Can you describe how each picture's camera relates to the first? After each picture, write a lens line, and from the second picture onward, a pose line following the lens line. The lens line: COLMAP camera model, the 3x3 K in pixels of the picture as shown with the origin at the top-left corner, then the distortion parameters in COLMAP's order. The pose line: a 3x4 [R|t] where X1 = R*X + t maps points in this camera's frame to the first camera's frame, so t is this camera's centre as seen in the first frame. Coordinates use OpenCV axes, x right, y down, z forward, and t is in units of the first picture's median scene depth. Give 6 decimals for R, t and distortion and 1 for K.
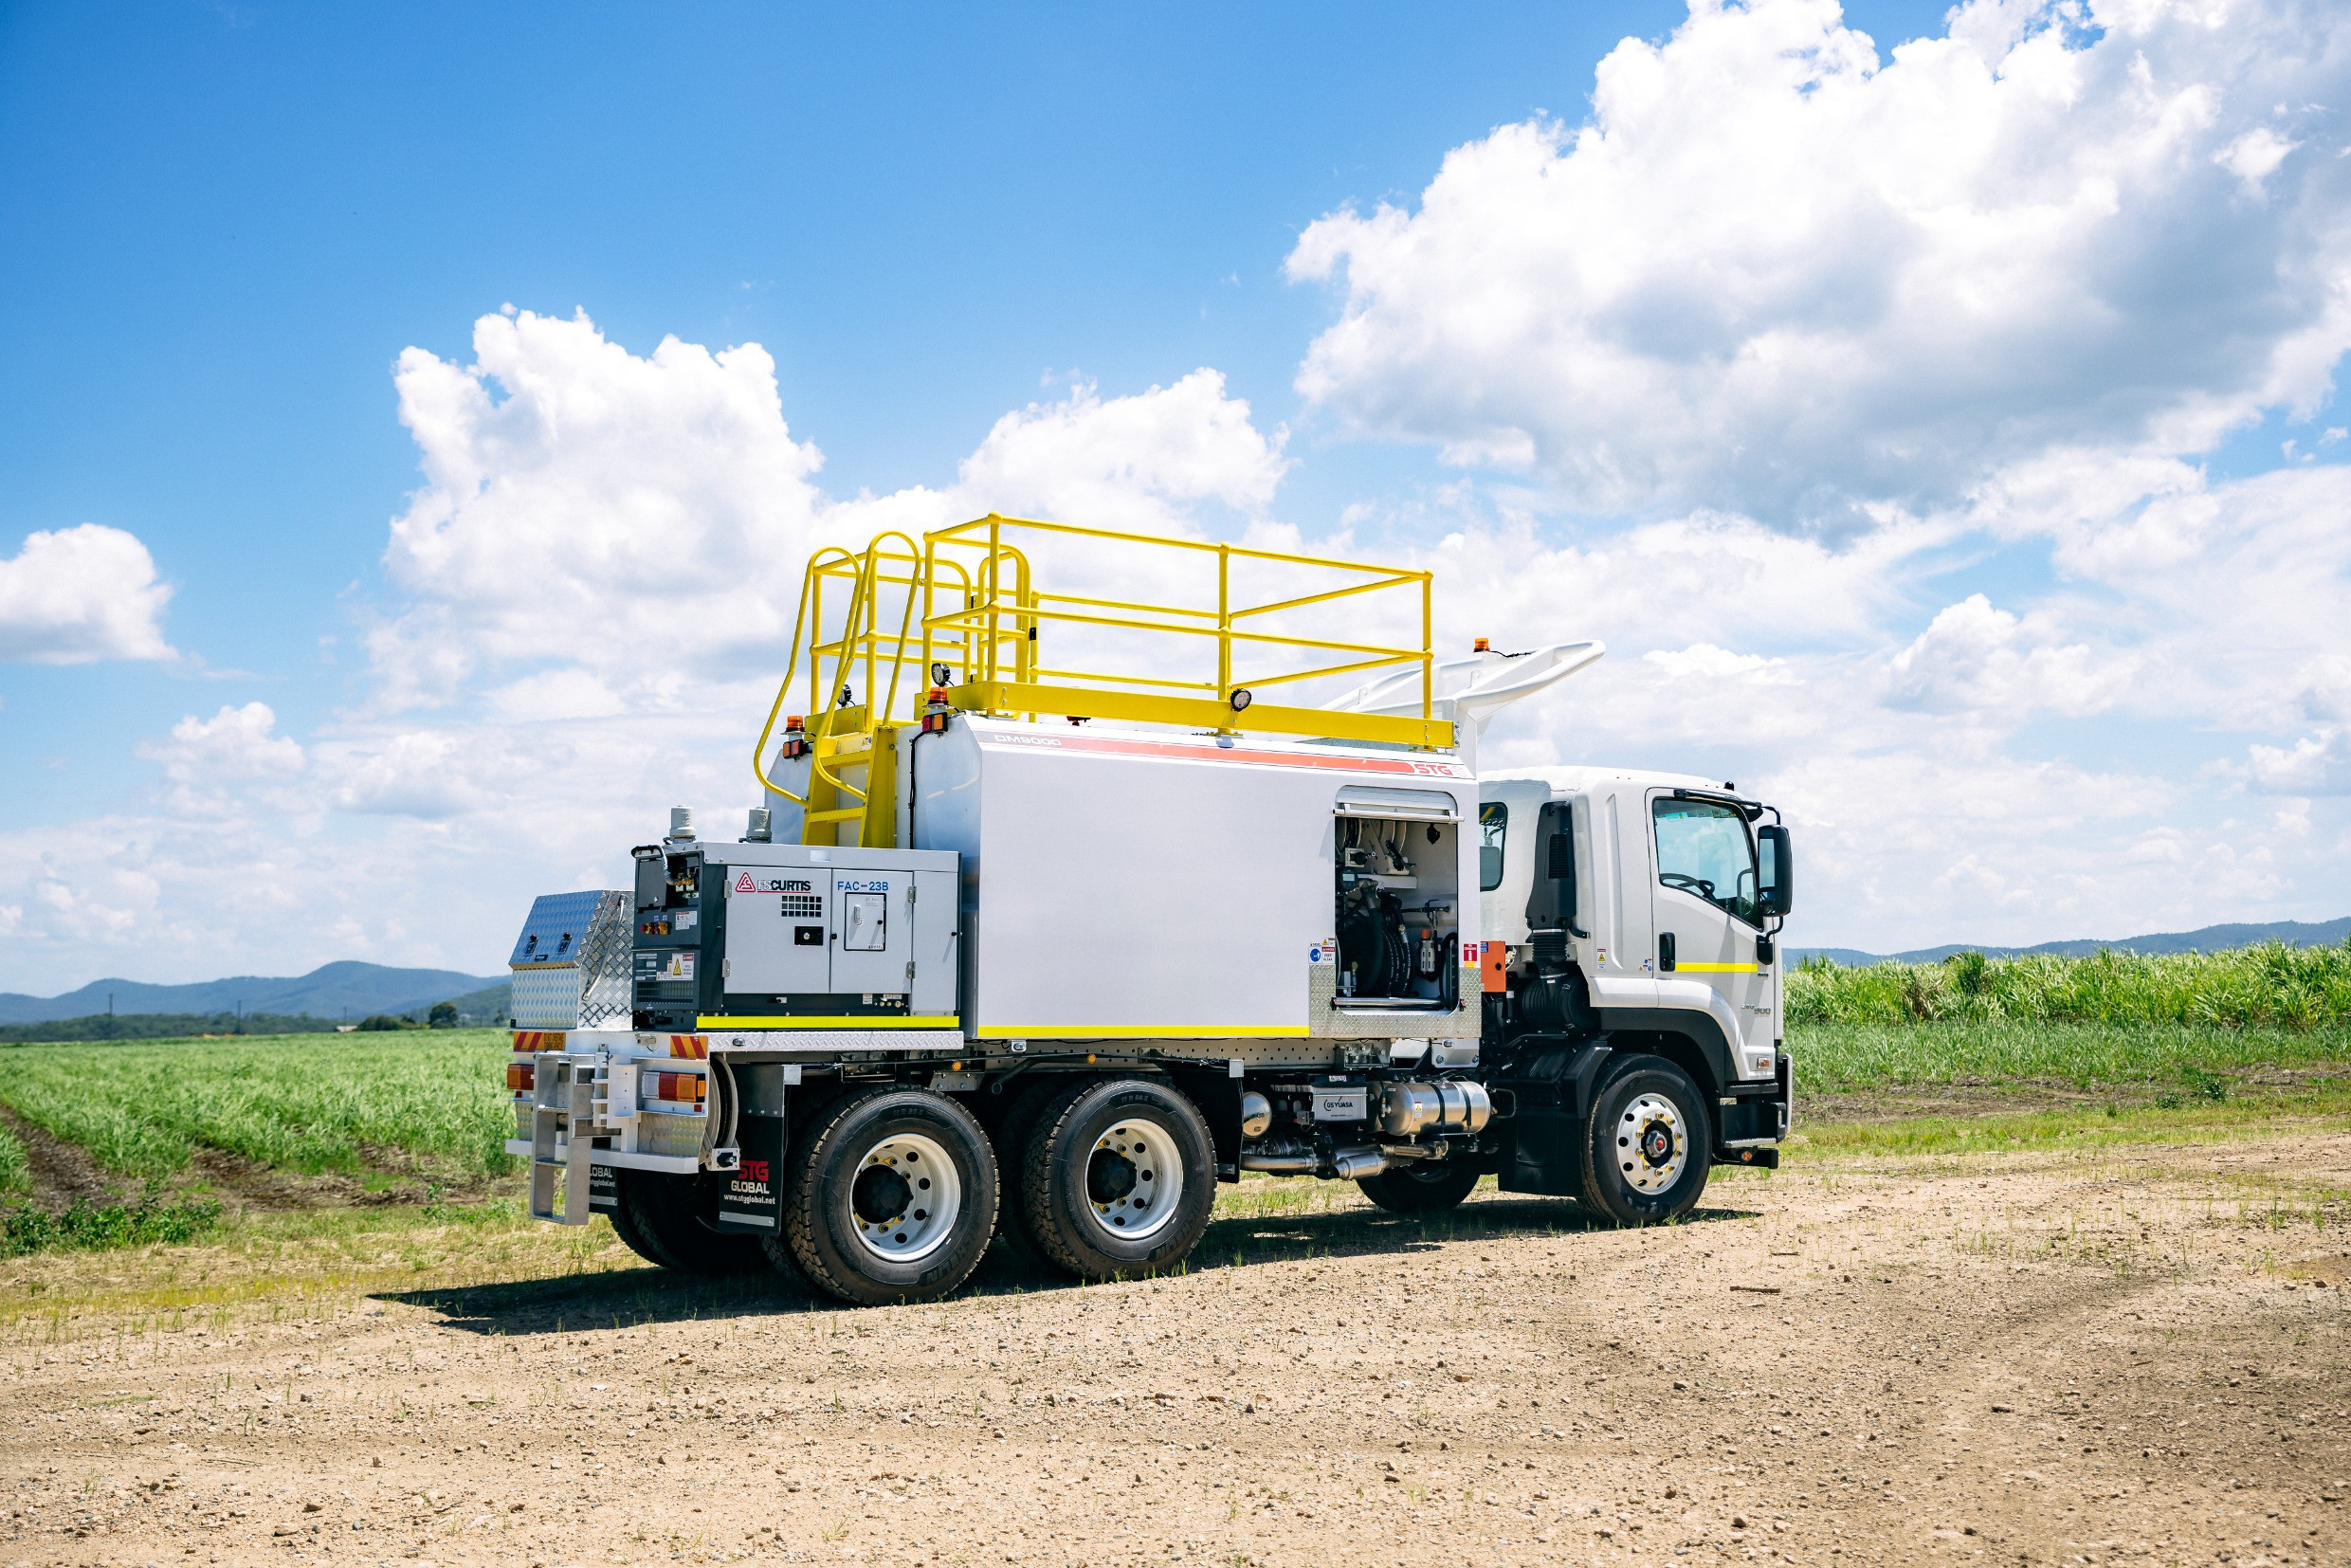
lens RADIAL K [[2623.9, 0, 1254.5], [0, 2623.9, 700.1], [0, 0, 1]] dist [0.015220, 0.022568]
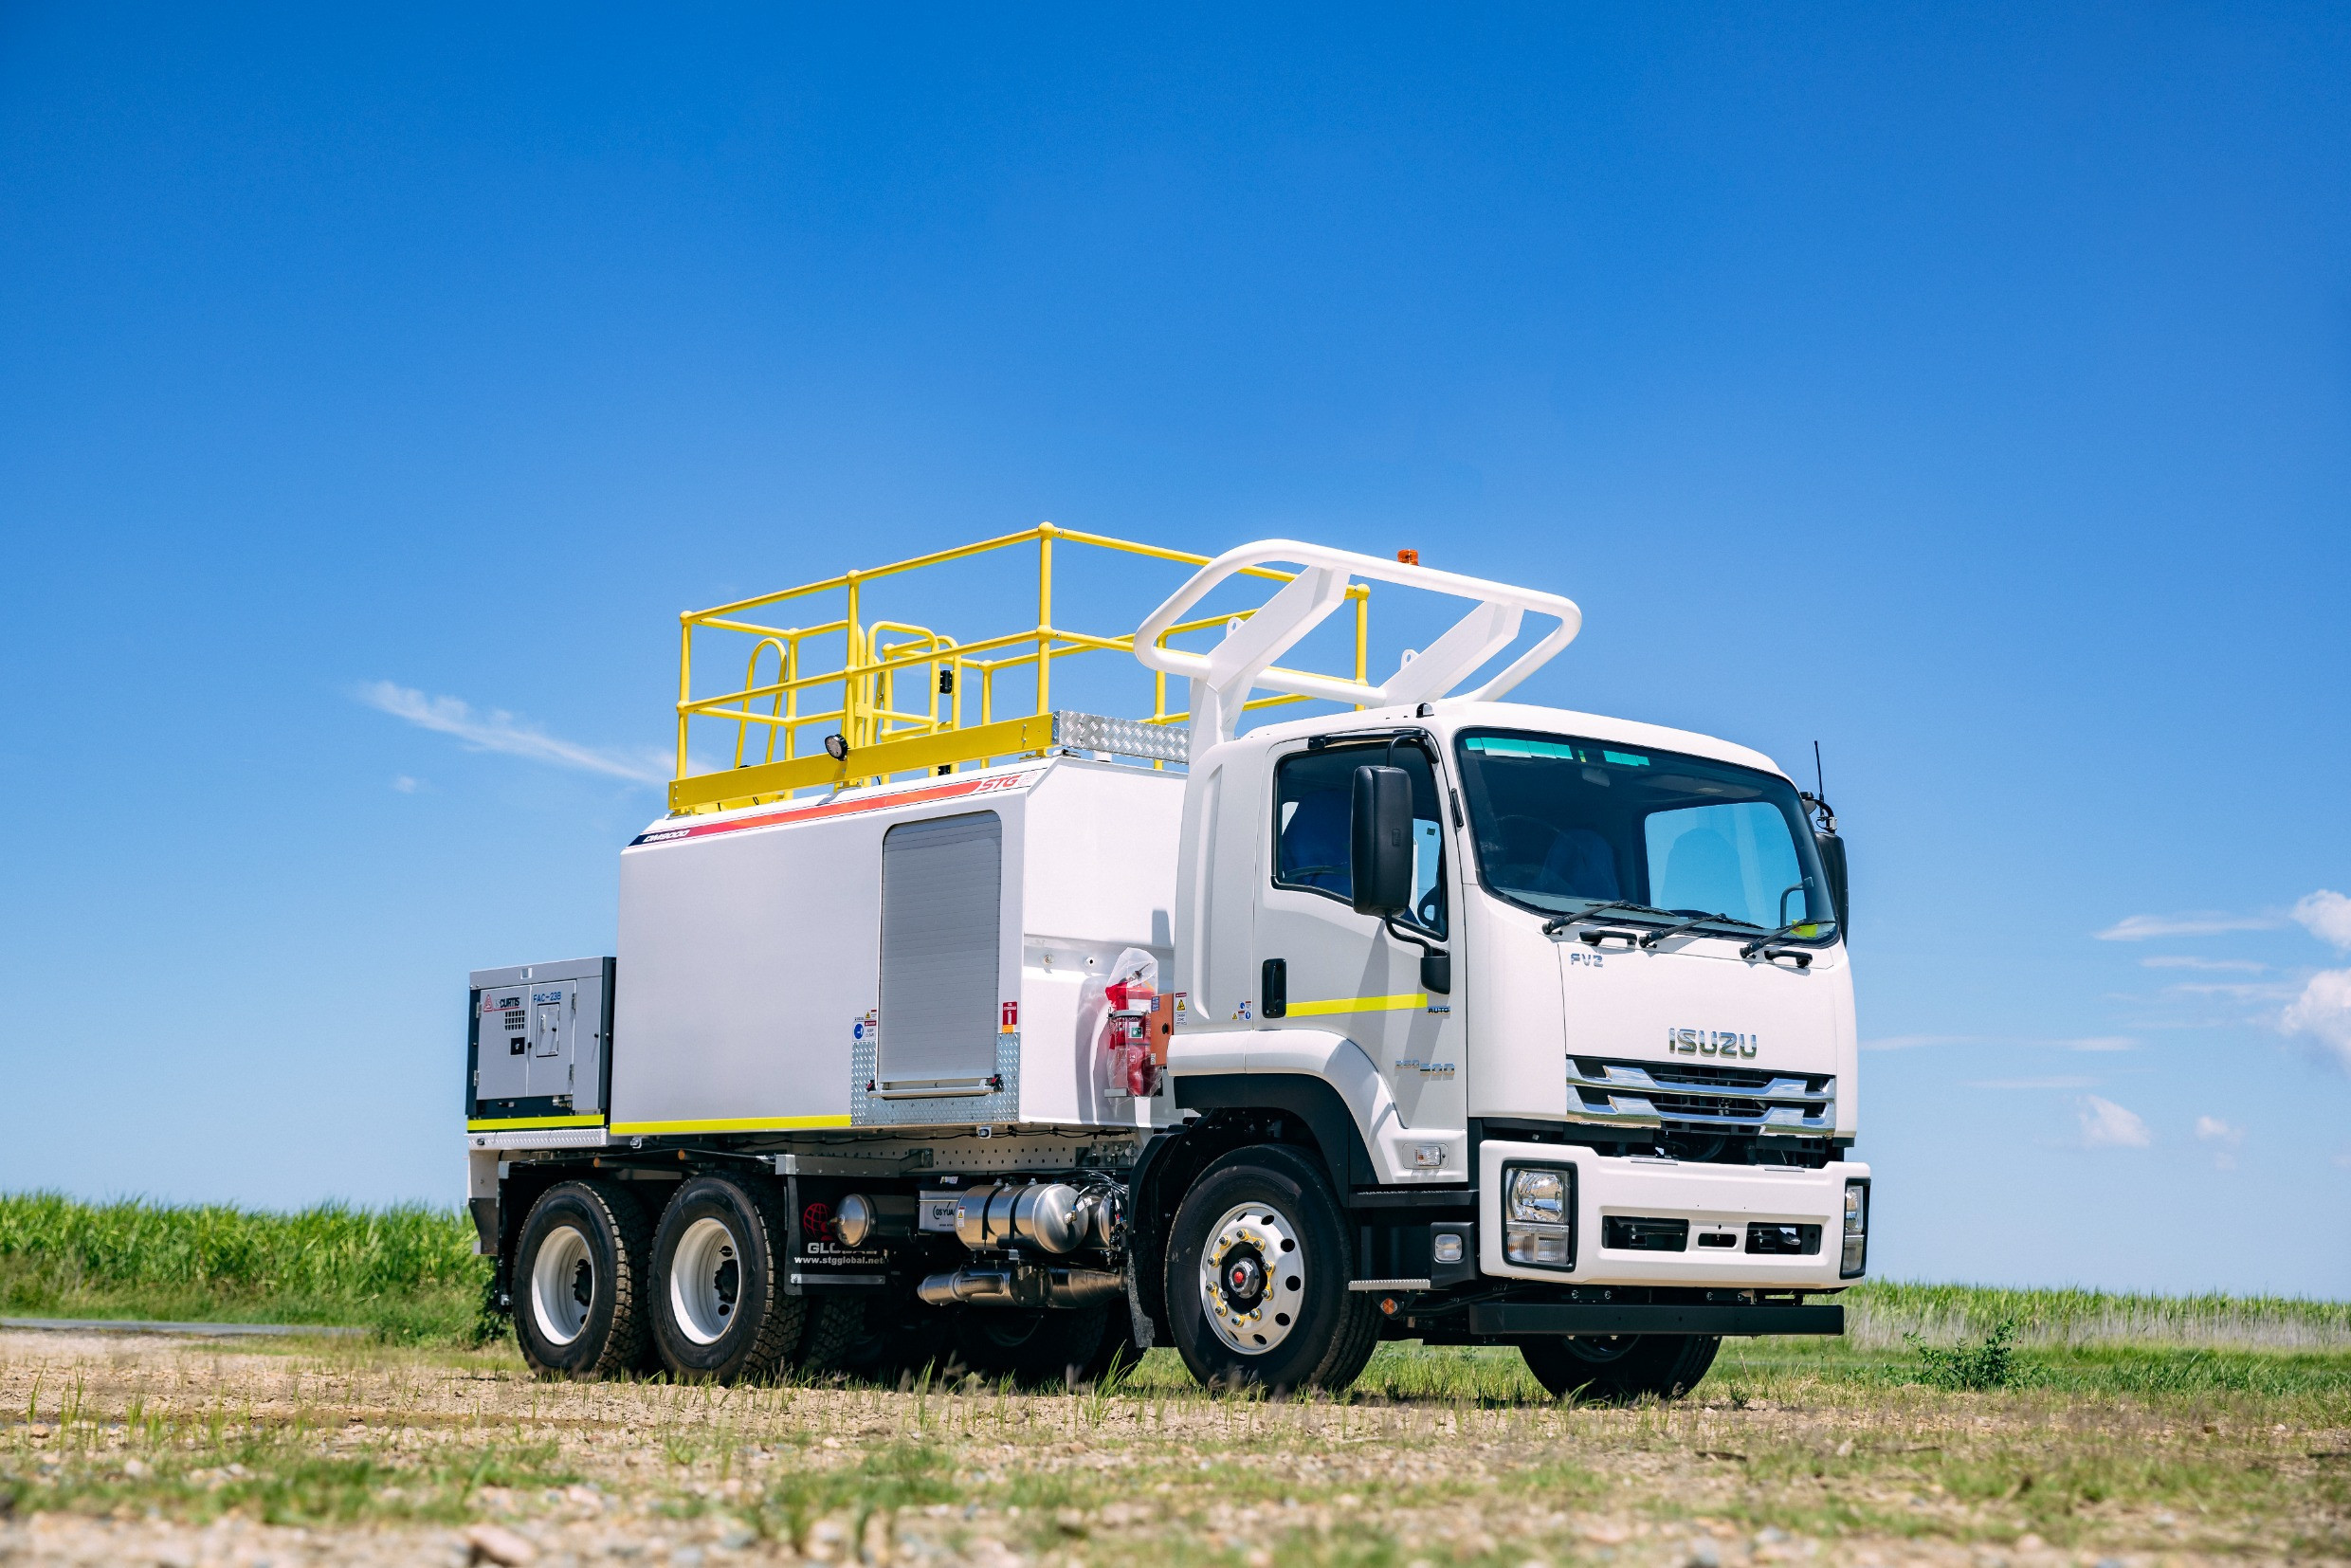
lens RADIAL K [[3463.2, 0, 1034.3], [0, 3463.2, 726.9], [0, 0, 1]] dist [-0.004526, 0.010335]
pose [[0.037949, -0.155018, -0.987183, 1.108280], [0.100803, 0.983449, -0.150556, 0.169270], [0.994182, -0.093798, 0.052947, 0.976048]]
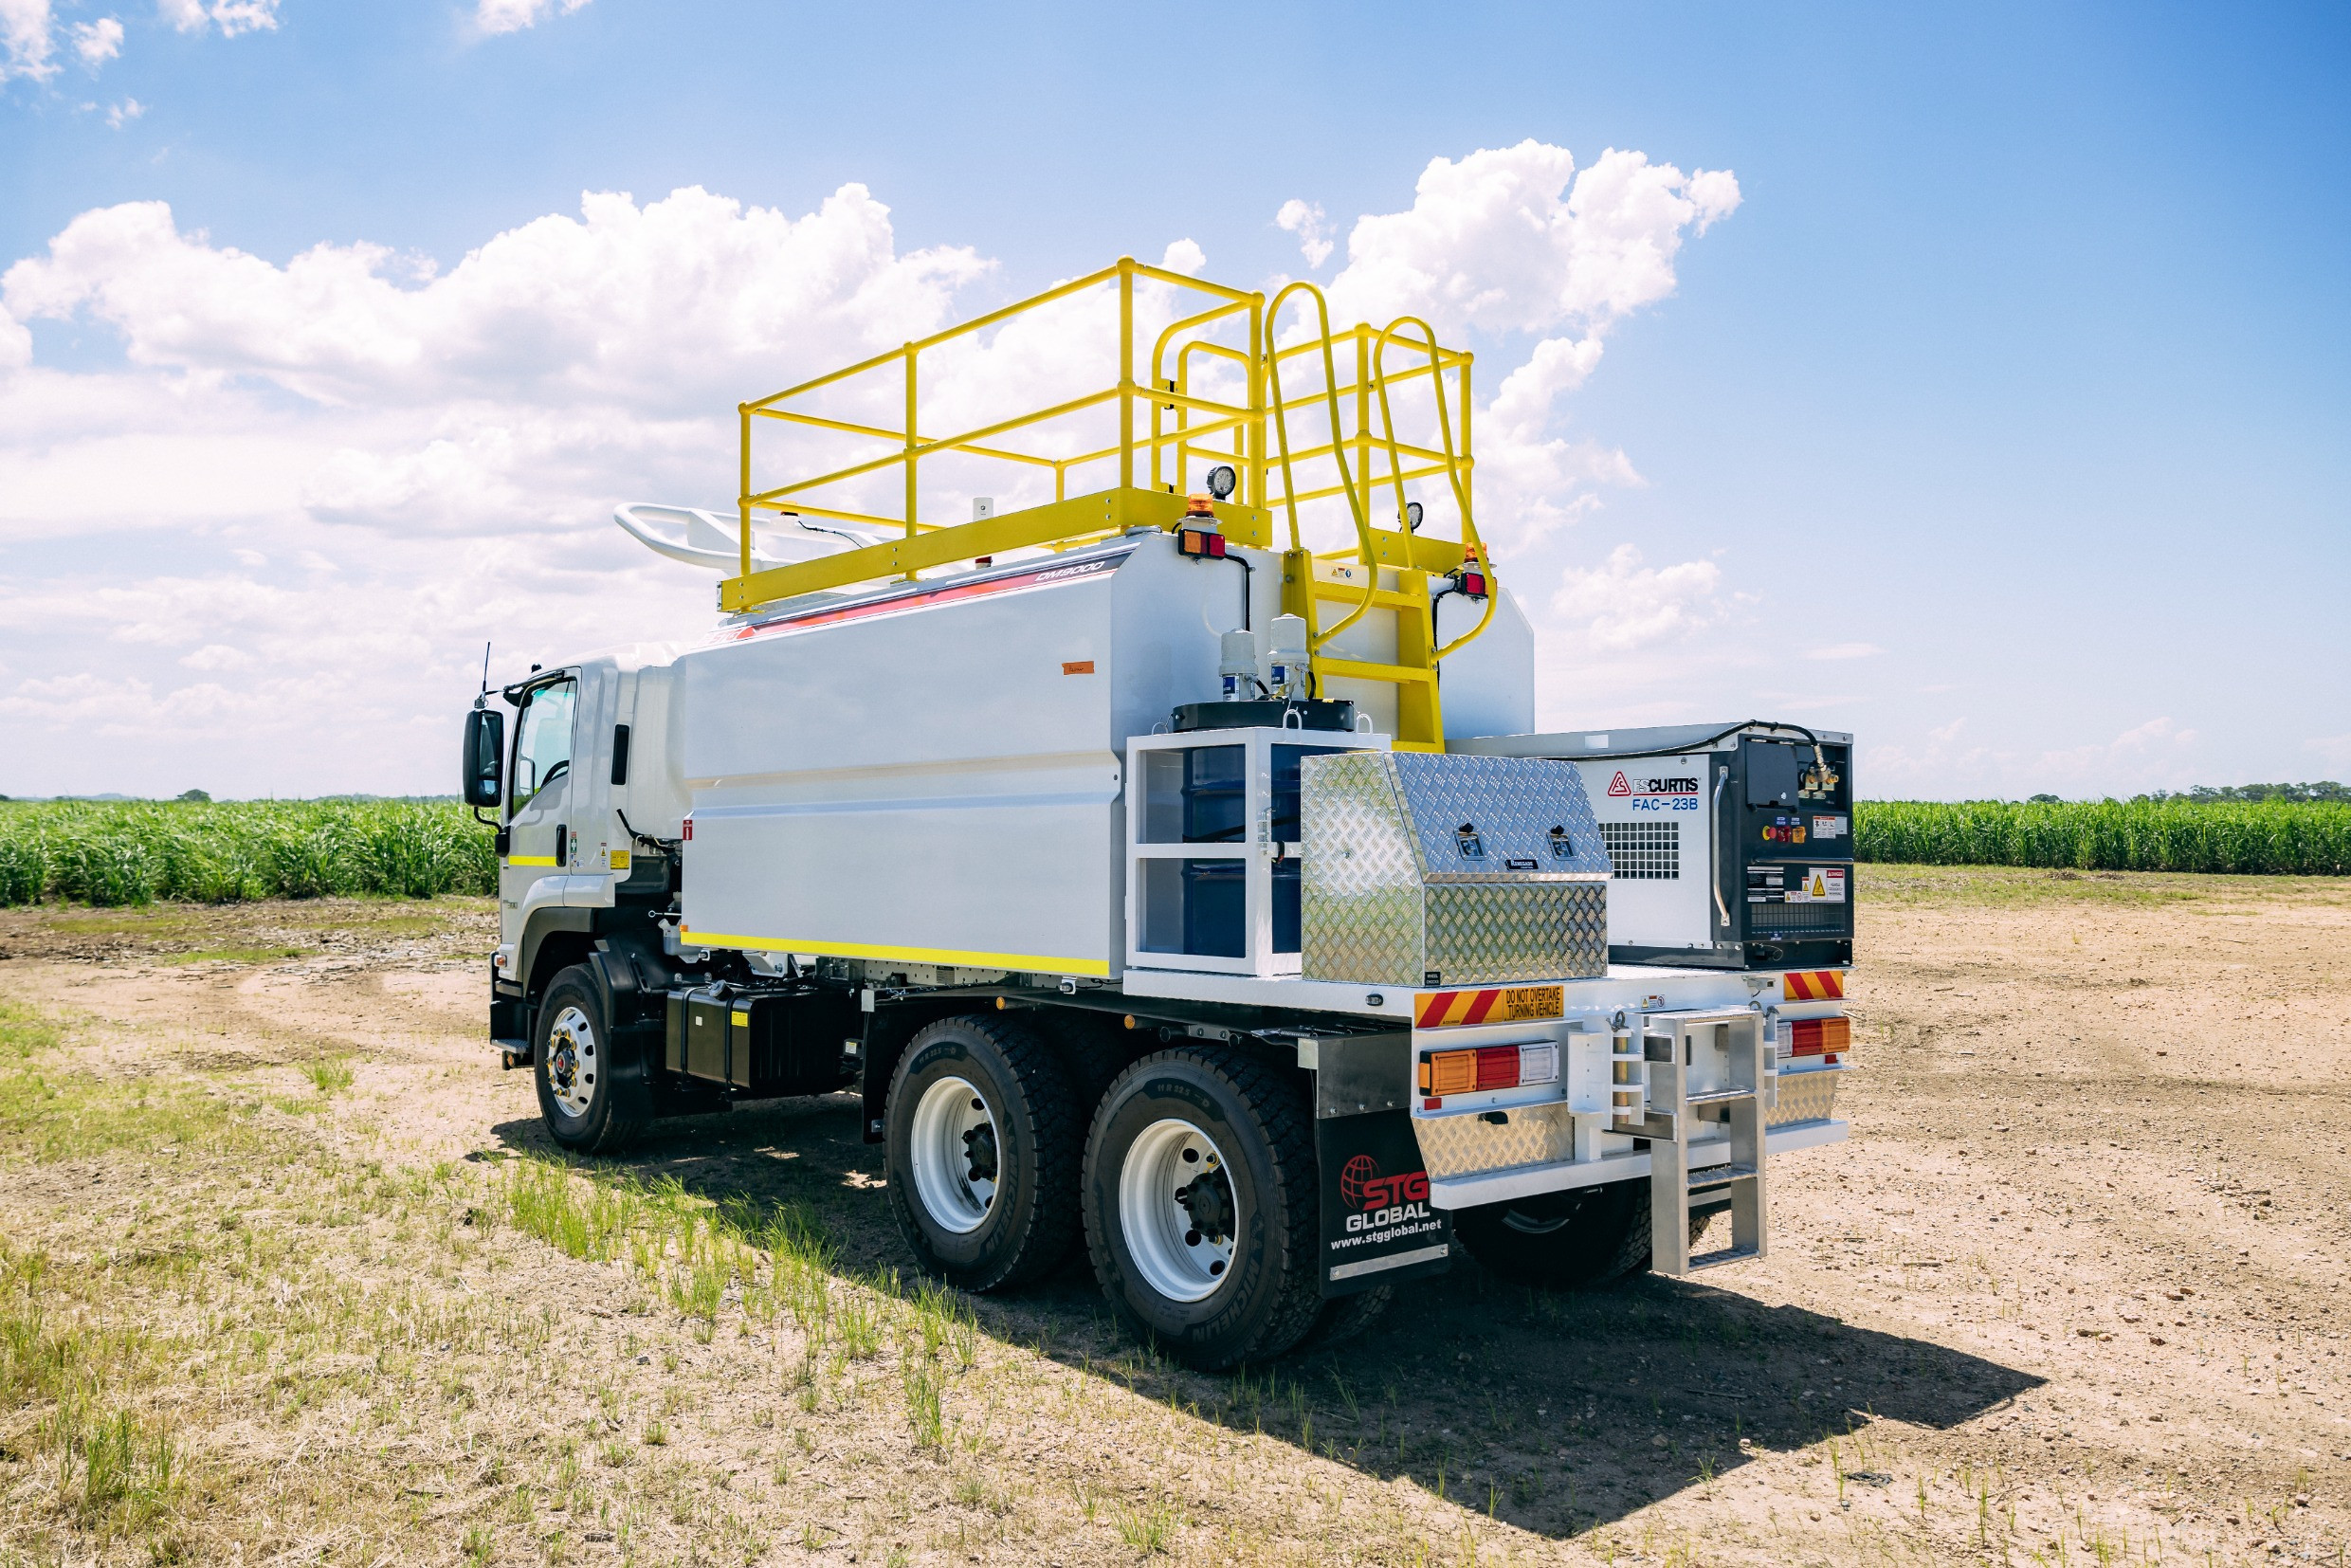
lens RADIAL K [[1935.0, 0, 1183.1], [0, 1935.0, 790.1], [0, 0, 1]] dist [0.010346, -0.000868]
pose [[-0.084465, 0.042332, 0.995527, -0.656812], [-0.117520, 0.991701, -0.052141, 0.105595], [-0.989472, -0.121399, -0.078789, 1.037198]]
